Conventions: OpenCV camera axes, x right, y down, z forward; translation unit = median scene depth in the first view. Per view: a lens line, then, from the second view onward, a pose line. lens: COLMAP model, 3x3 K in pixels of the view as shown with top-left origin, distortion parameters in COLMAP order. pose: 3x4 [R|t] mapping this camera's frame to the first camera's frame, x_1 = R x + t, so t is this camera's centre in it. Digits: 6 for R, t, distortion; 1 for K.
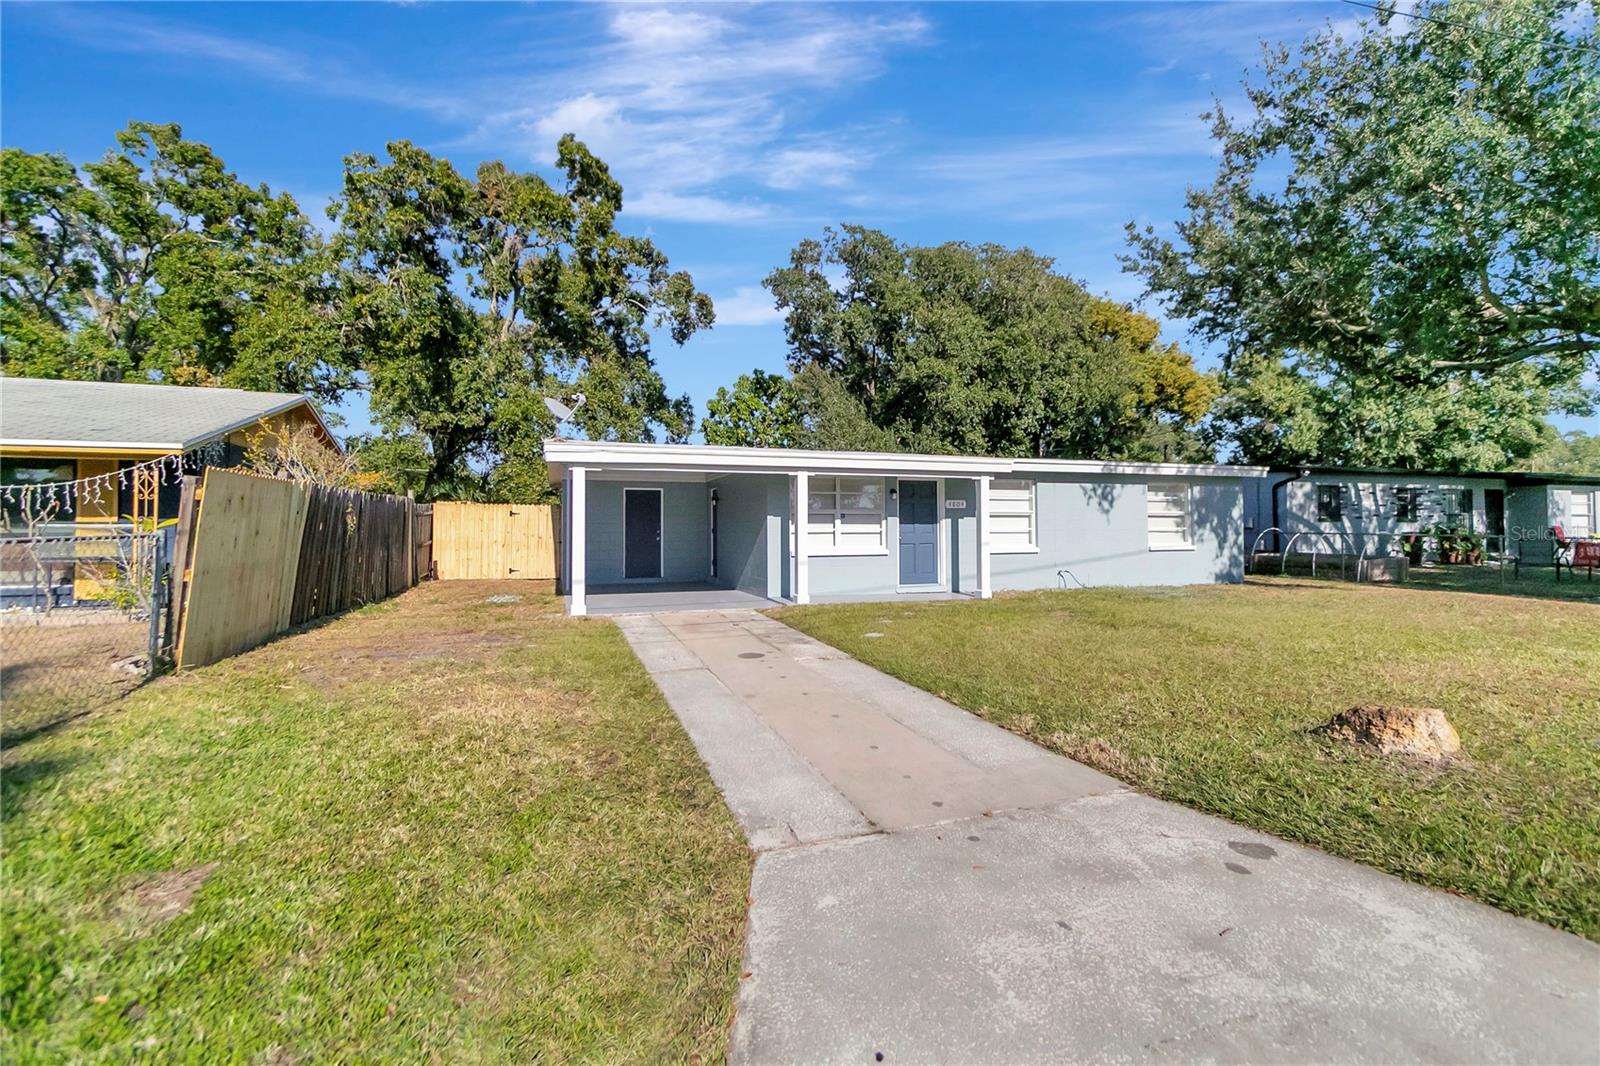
lens RADIAL K [[724.5, 0, 793.8], [0, 724.5, 511.5], [0, 0, 1]] dist [0.001467, -0.000669]
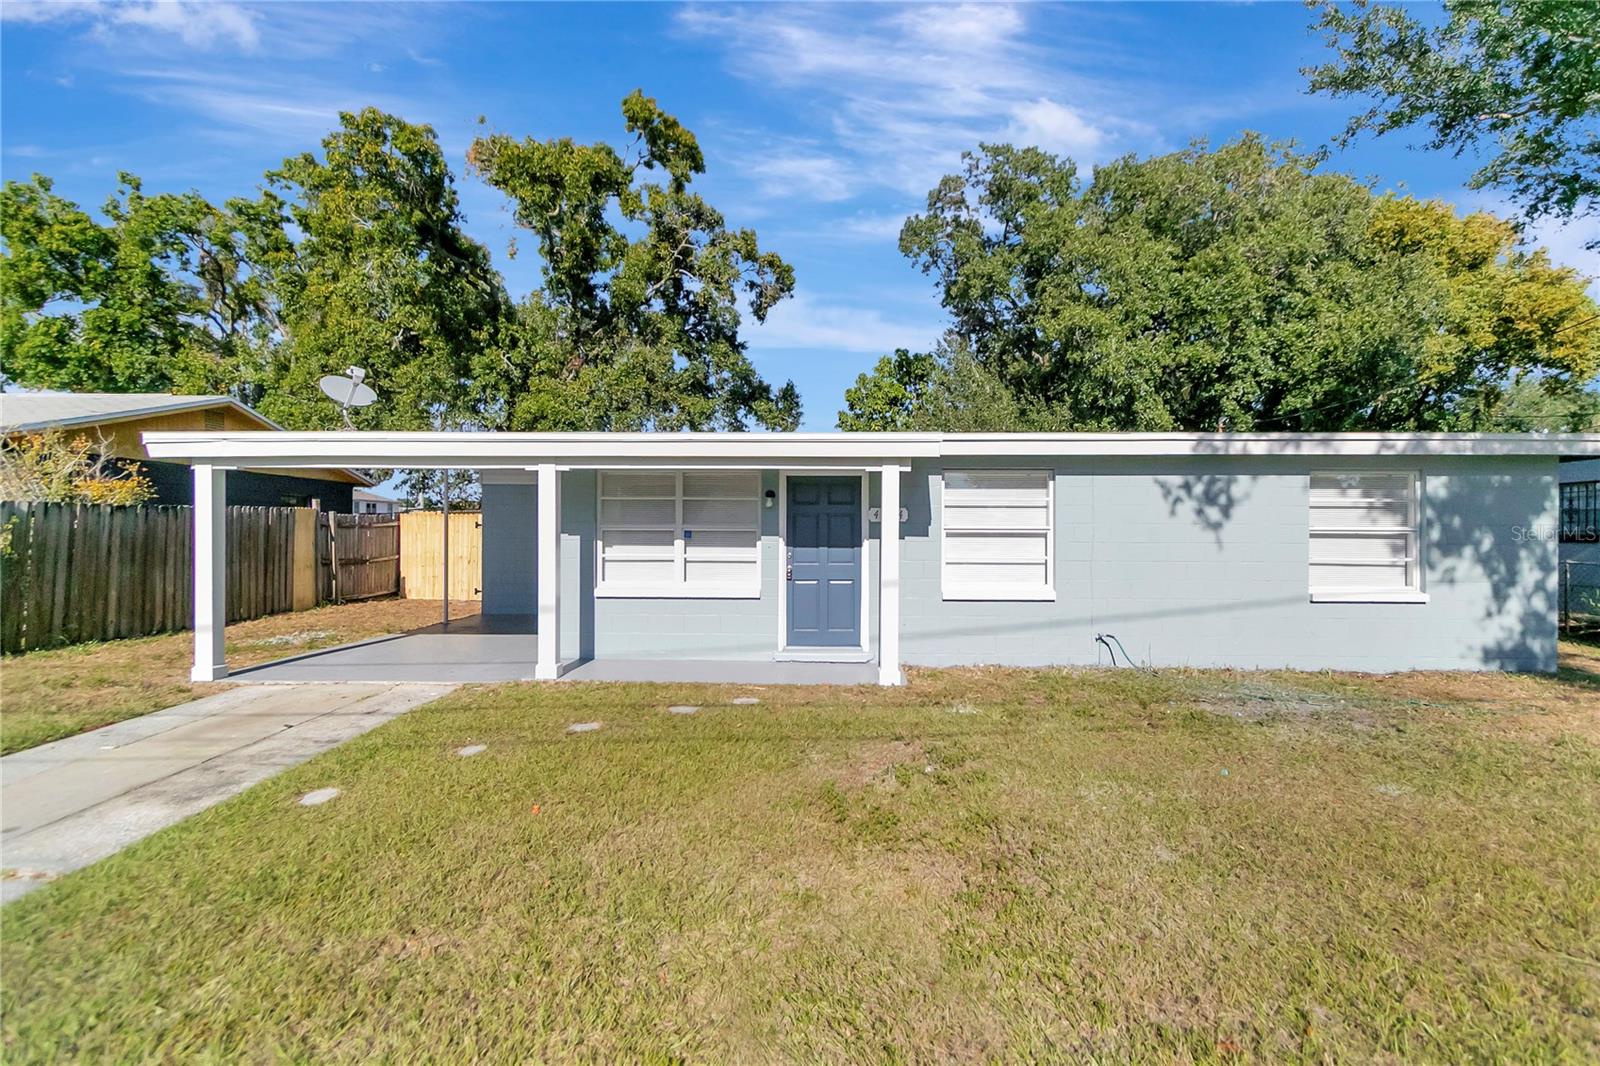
lens RADIAL K [[746.1, 0, 822.9], [0, 746.1, 530.0], [0, 0, 1]] dist [0.000585, -0.001364]
pose [[0.938766, 0.002467, -0.344547, 0.326702], [0.002934, 0.999881, 0.015153, -0.005860], [0.344543, -0.015236, 0.938647, 0.350170]]
